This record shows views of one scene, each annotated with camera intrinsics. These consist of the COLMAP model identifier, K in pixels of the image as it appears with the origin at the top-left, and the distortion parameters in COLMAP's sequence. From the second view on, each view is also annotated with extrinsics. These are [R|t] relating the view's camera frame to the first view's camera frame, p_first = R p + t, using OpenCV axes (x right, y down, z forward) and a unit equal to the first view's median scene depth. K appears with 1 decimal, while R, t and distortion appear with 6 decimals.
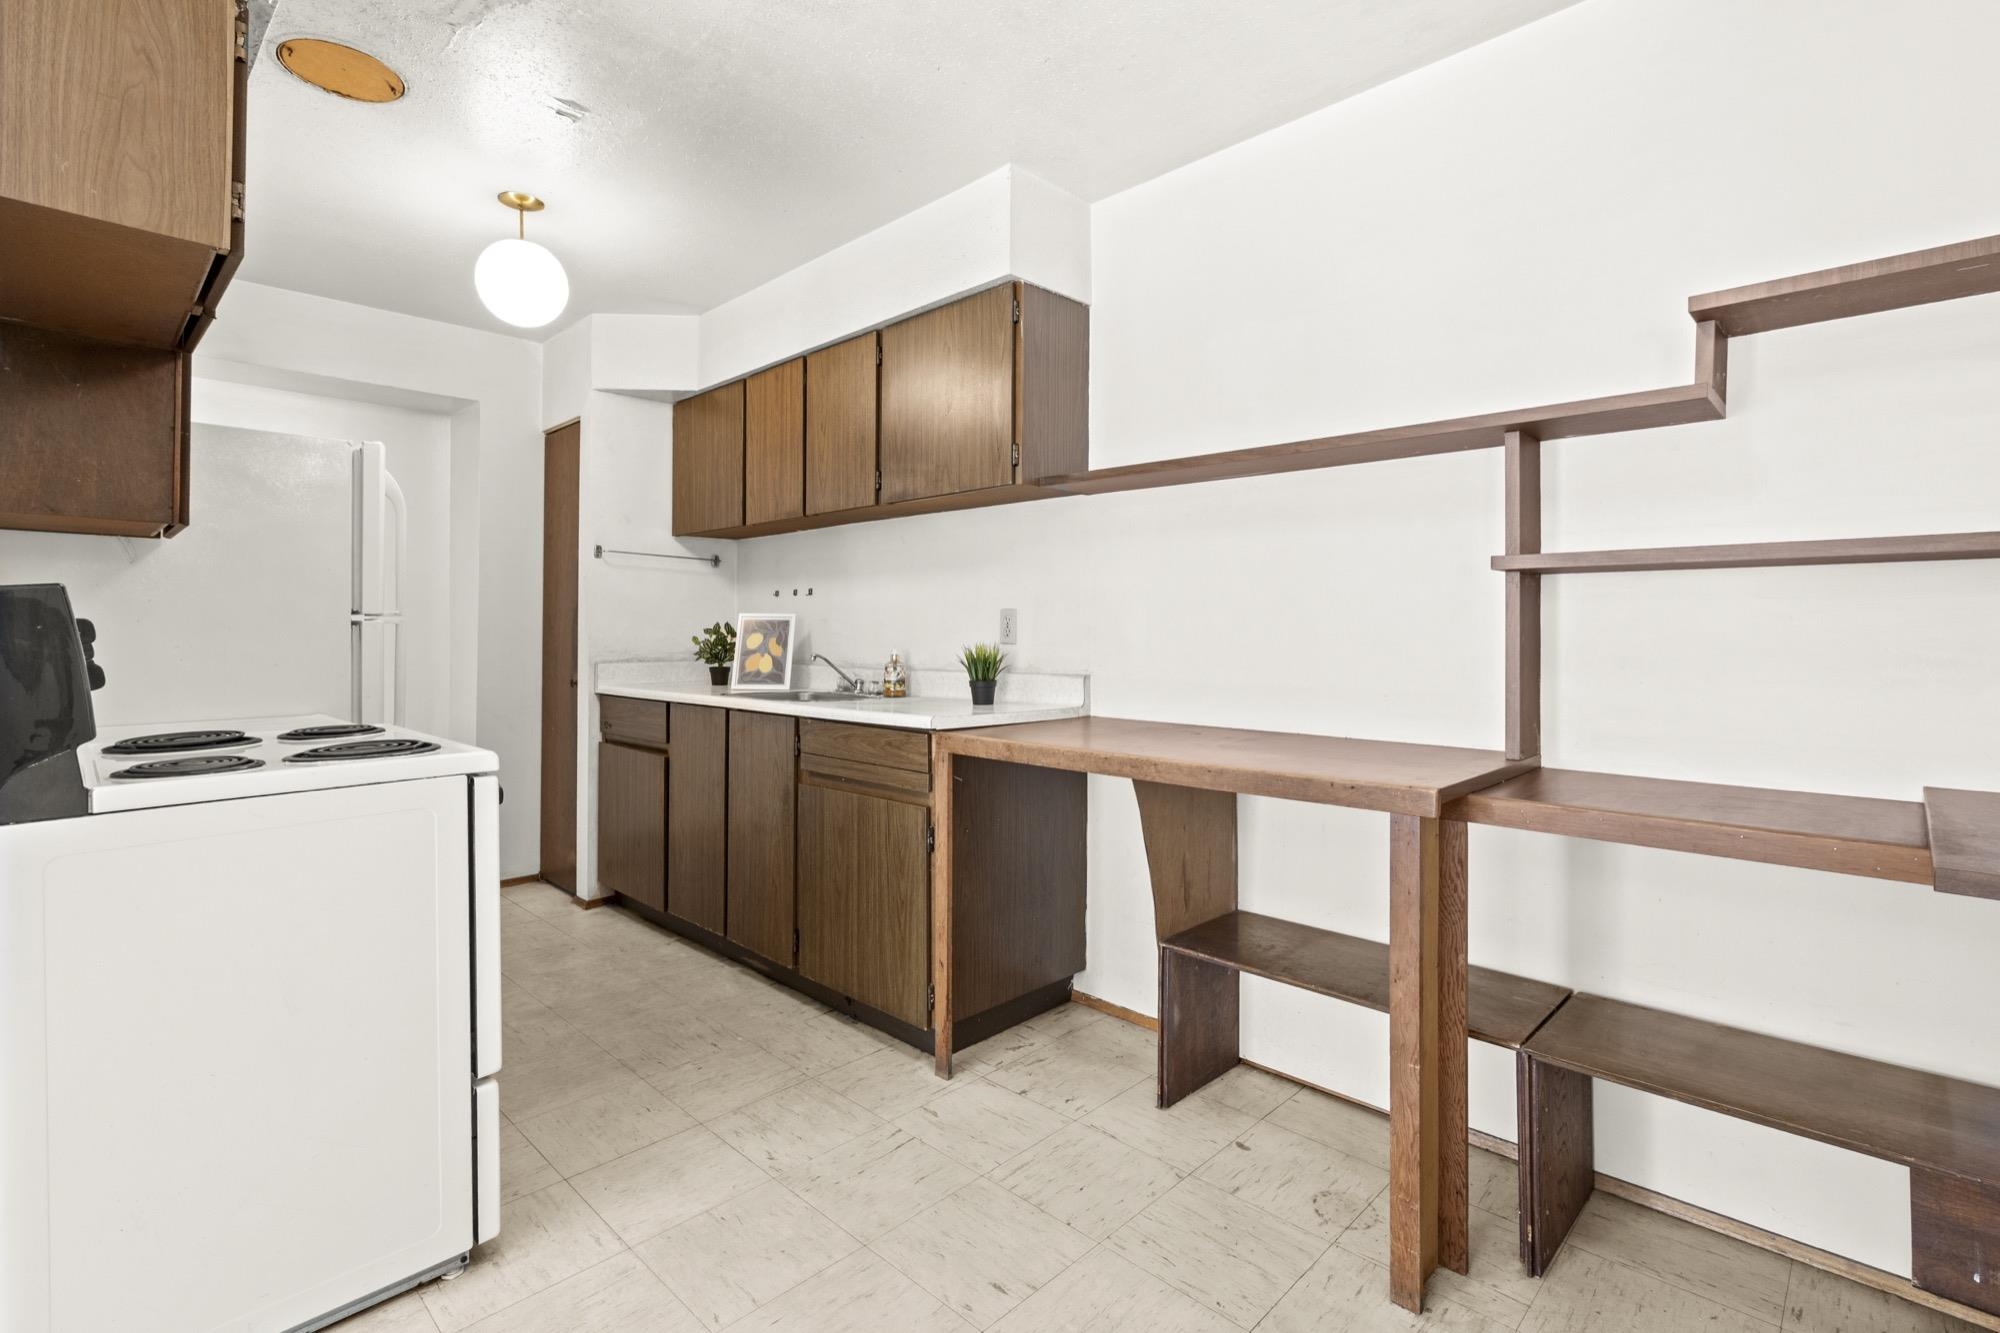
lens RADIAL K [[925.0, 0, 989.5], [0, 925.0, 627.4], [0, 0, 1]] dist [0.003435, -0.001384]
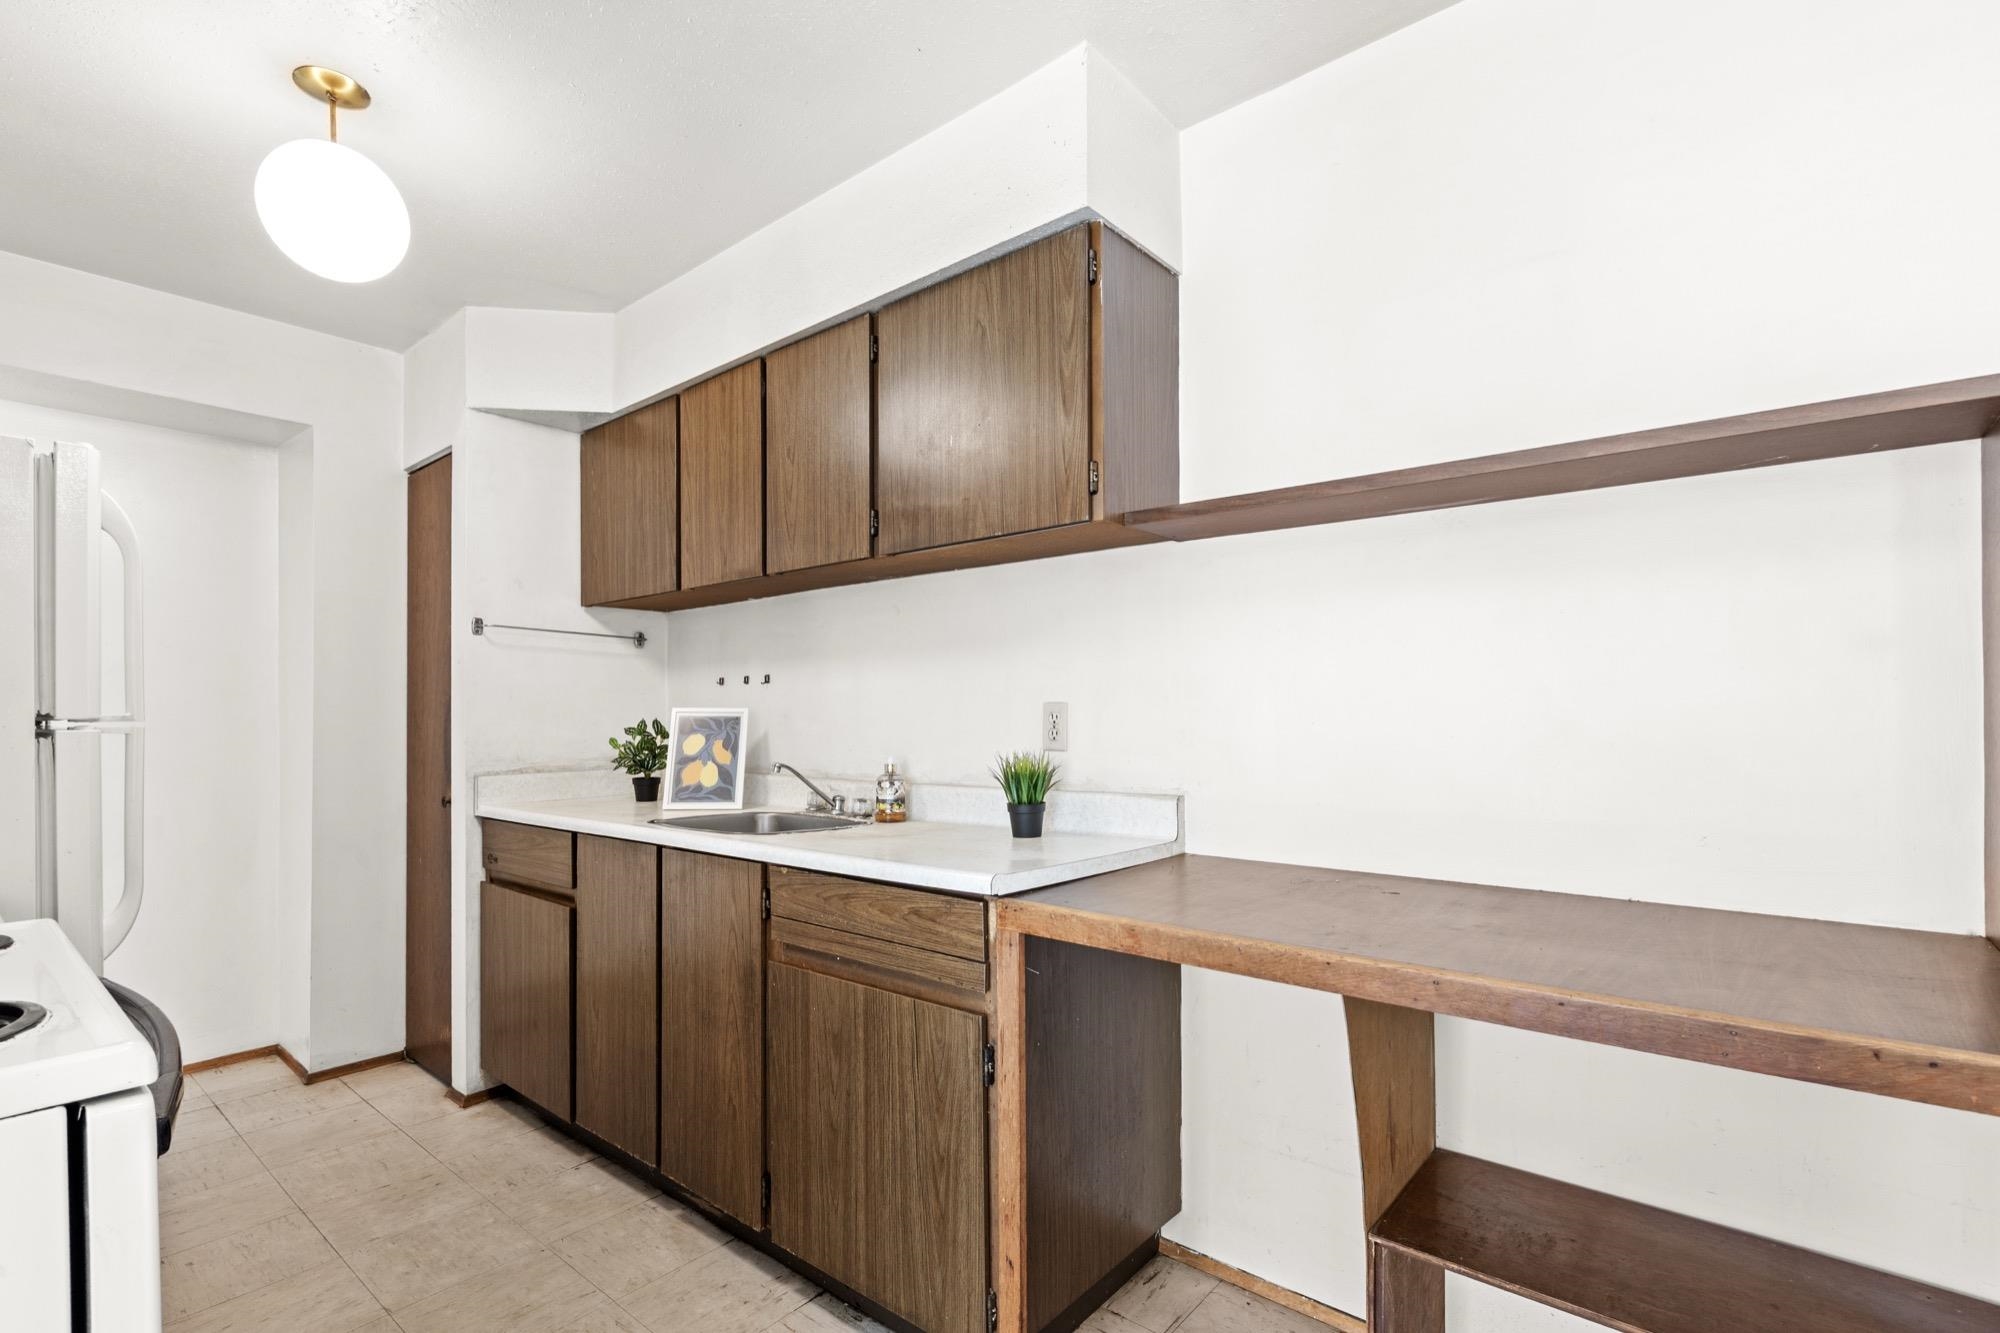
lens RADIAL K [[925.0, 0, 988.0], [0, 925.0, 711.1], [0, 0, 1]] dist [0.003435, -0.001384]
pose [[0.997207, -0.007007, 0.074352, -0.093878], [0.006996, 0.999975, 0.000400, -0.014756], [-0.074353, 0.000121, 0.997232, 0.306304]]
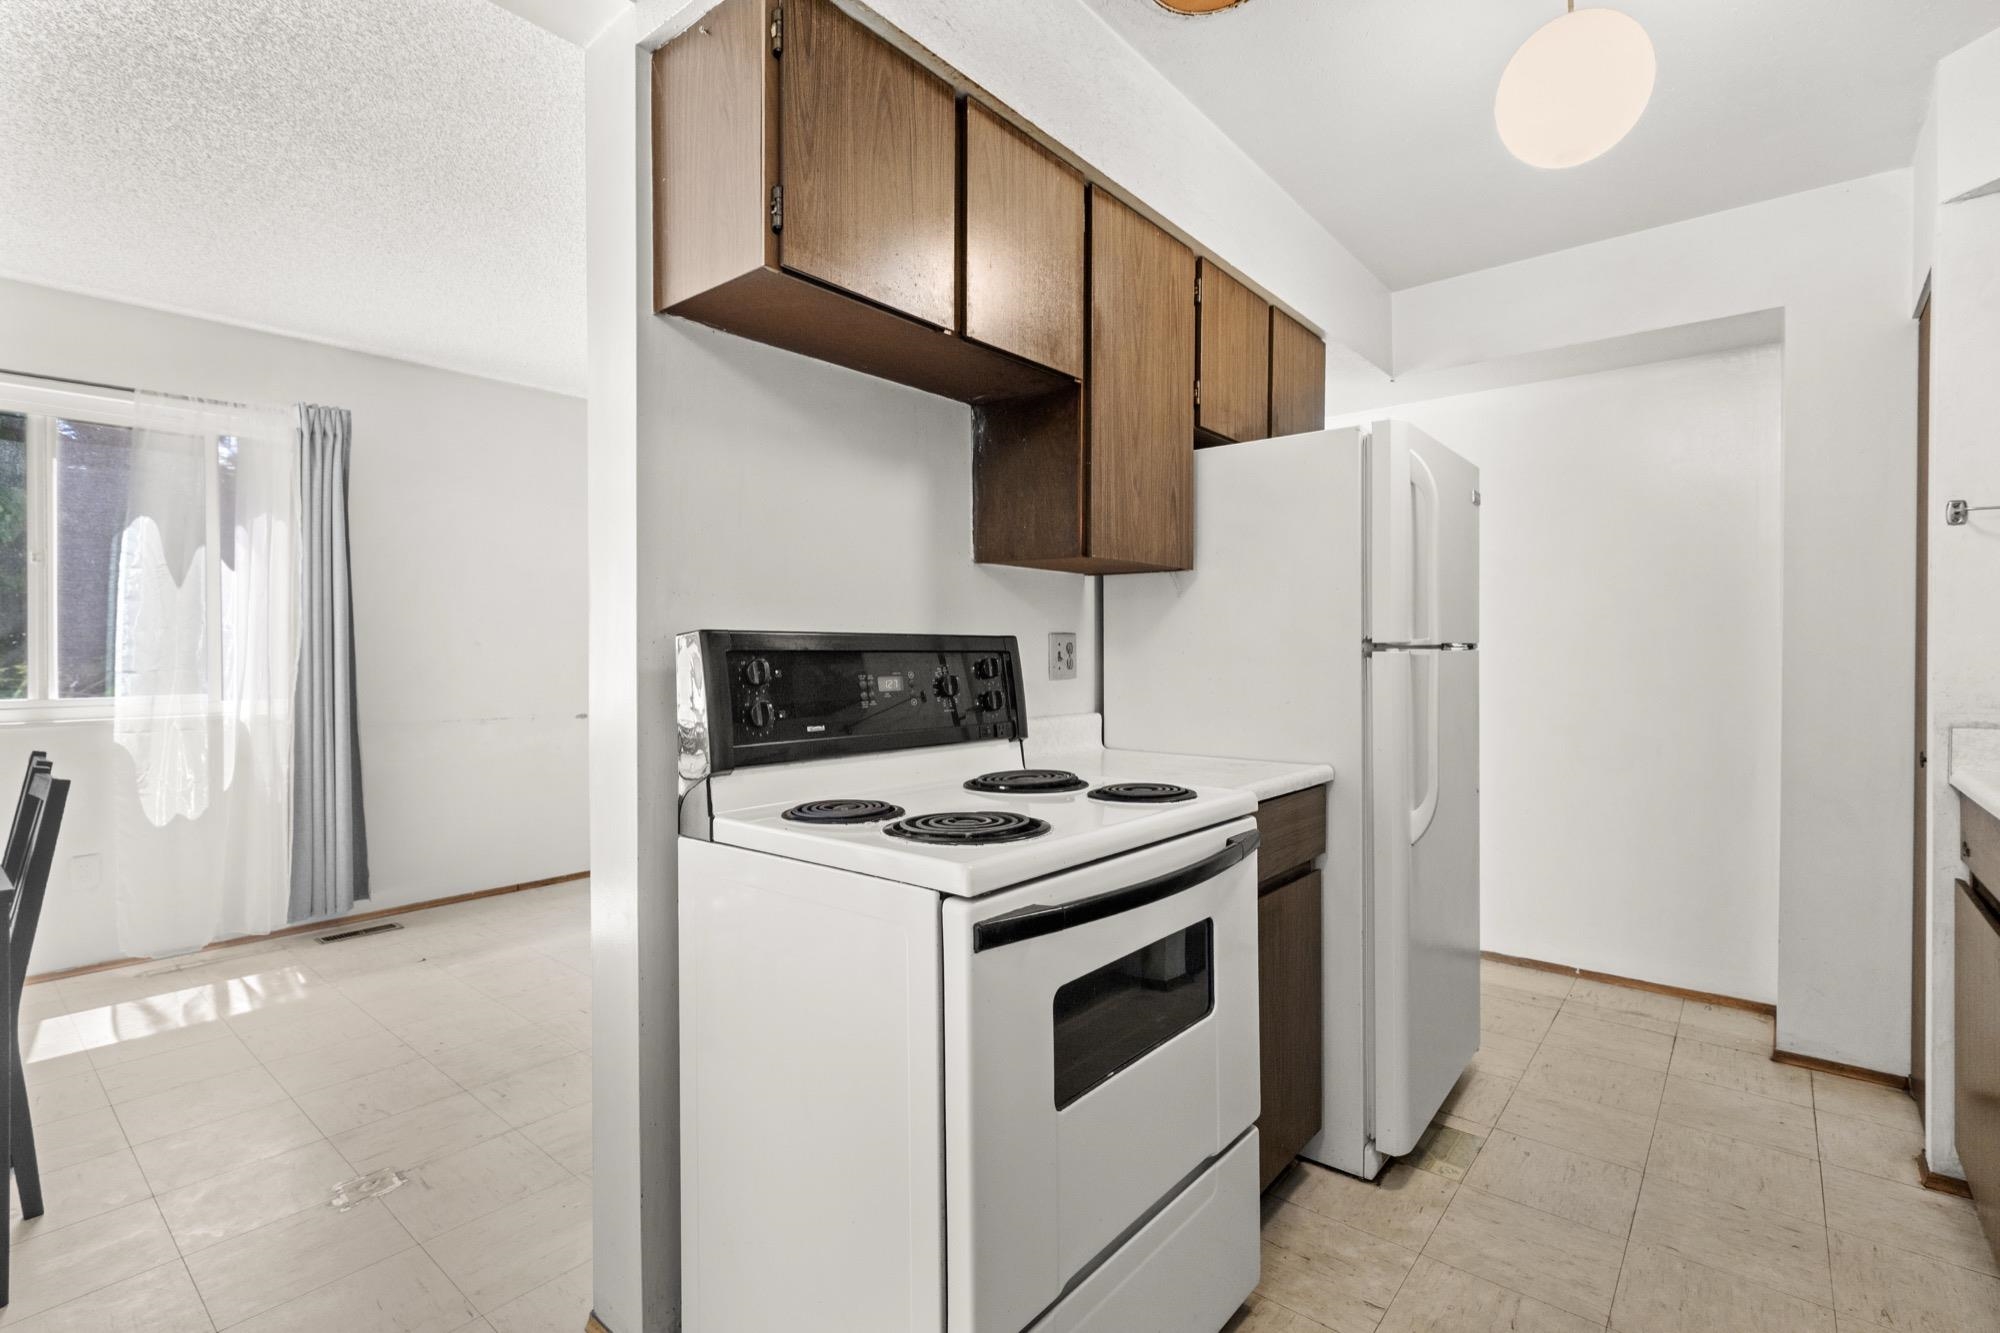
lens RADIAL K [[925.0, 0, 1009.4], [0, 925.0, 650.6], [0, 0, 1]] dist [0.003435, -0.001384]
pose [[0.088690, 0.000803, -0.996059, 0.065098], [0.004181, 0.999991, 0.001178, -0.009426], [0.996051, -0.004269, 0.088685, 0.575035]]
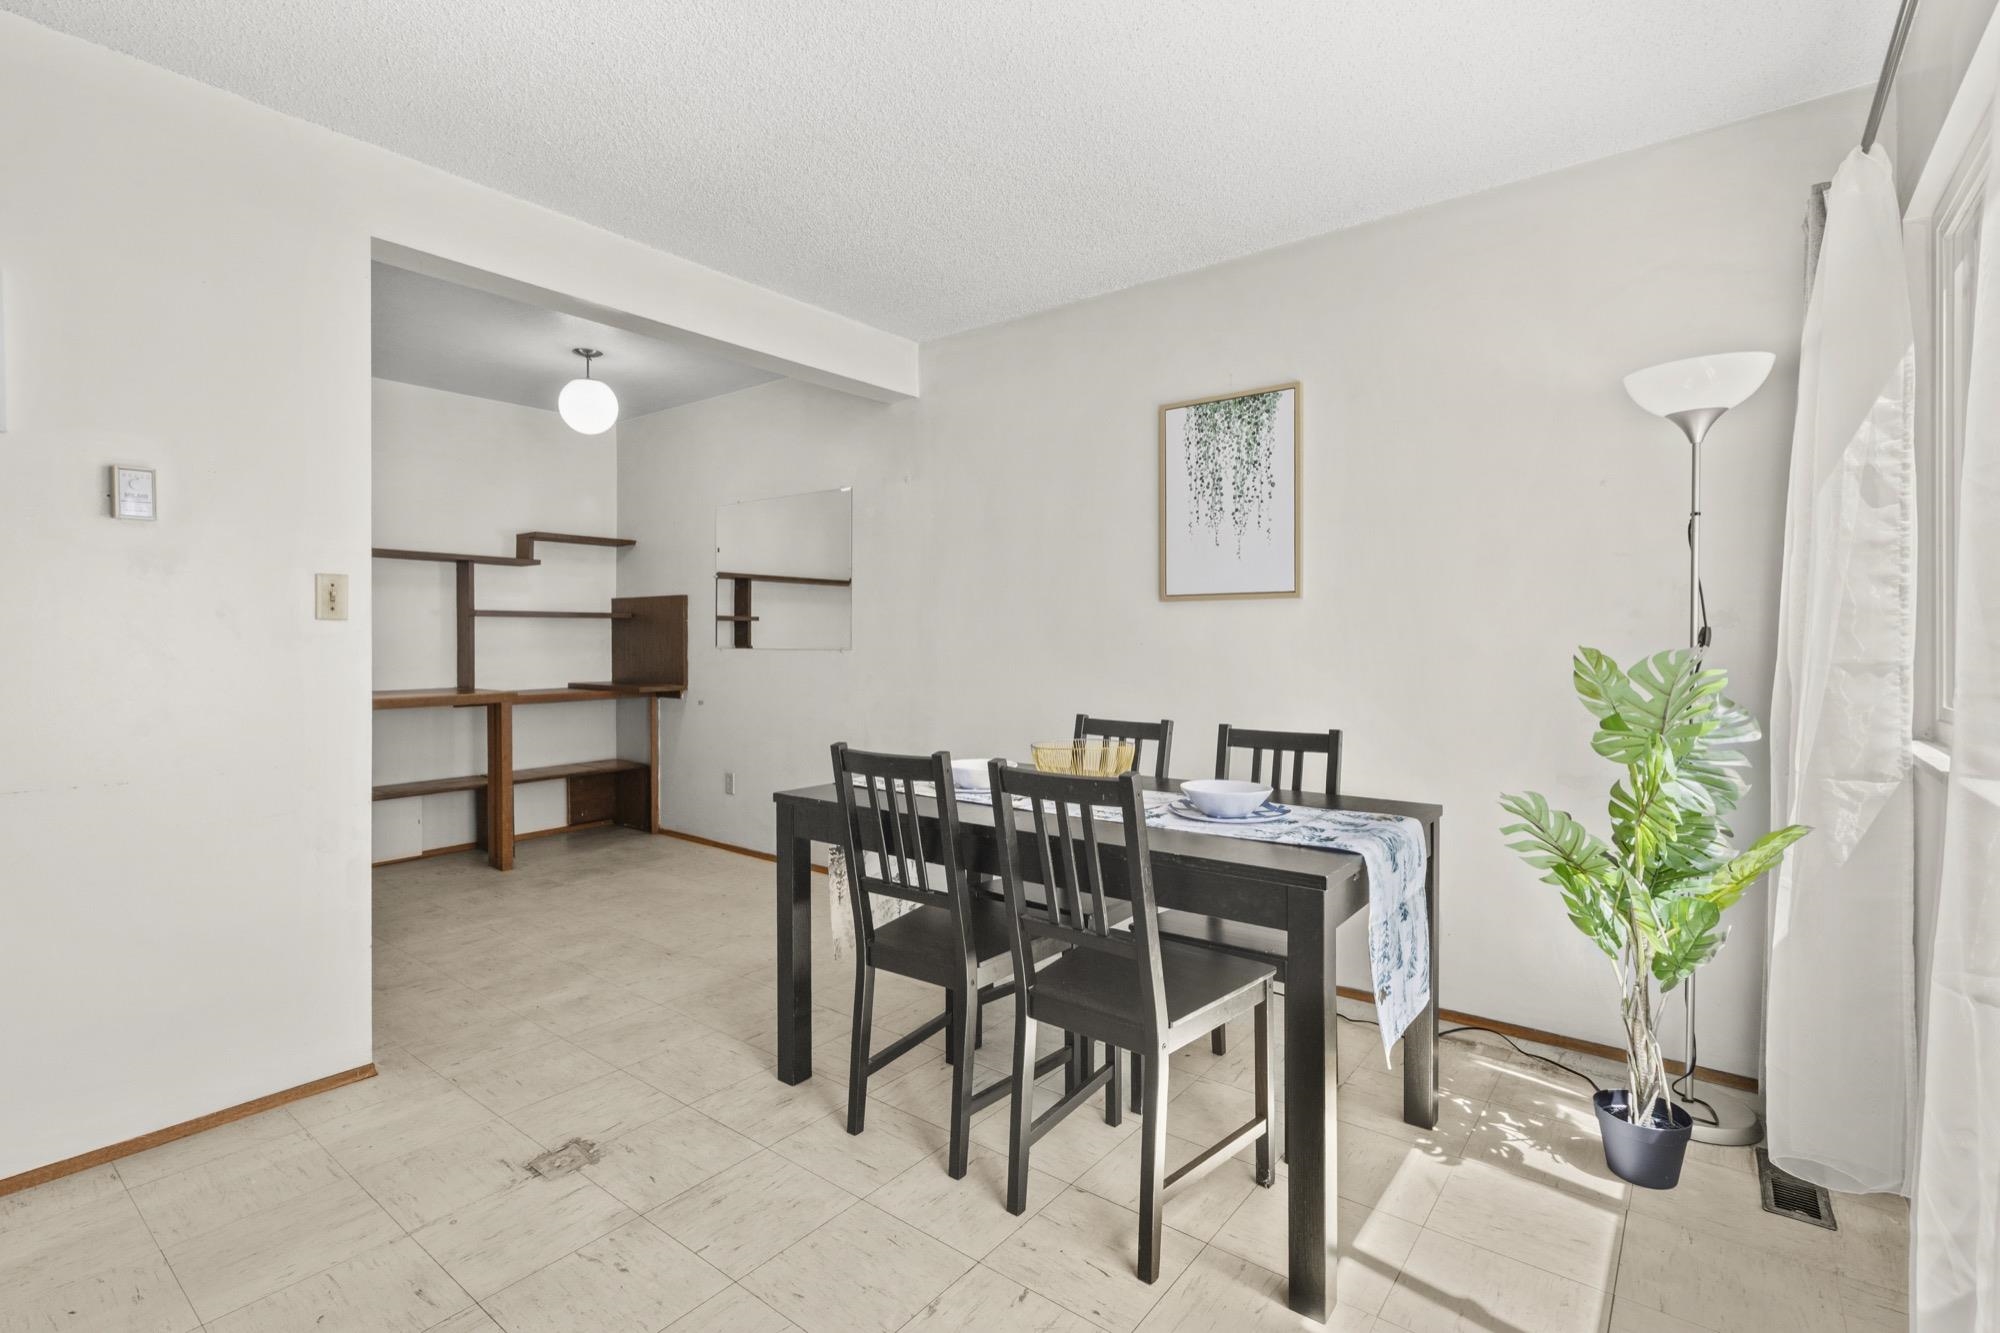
lens RADIAL K [[925.0, 0, 993.3], [0, 925.0, 640.1], [0, 0, 1]] dist [0.003435, -0.001384]
pose [[-0.109510, -0.004556, 0.993975, -1.469435], [-0.000705, 0.999990, 0.004506, -0.003665], [-0.993985, -0.000207, -0.109512, -0.116897]]
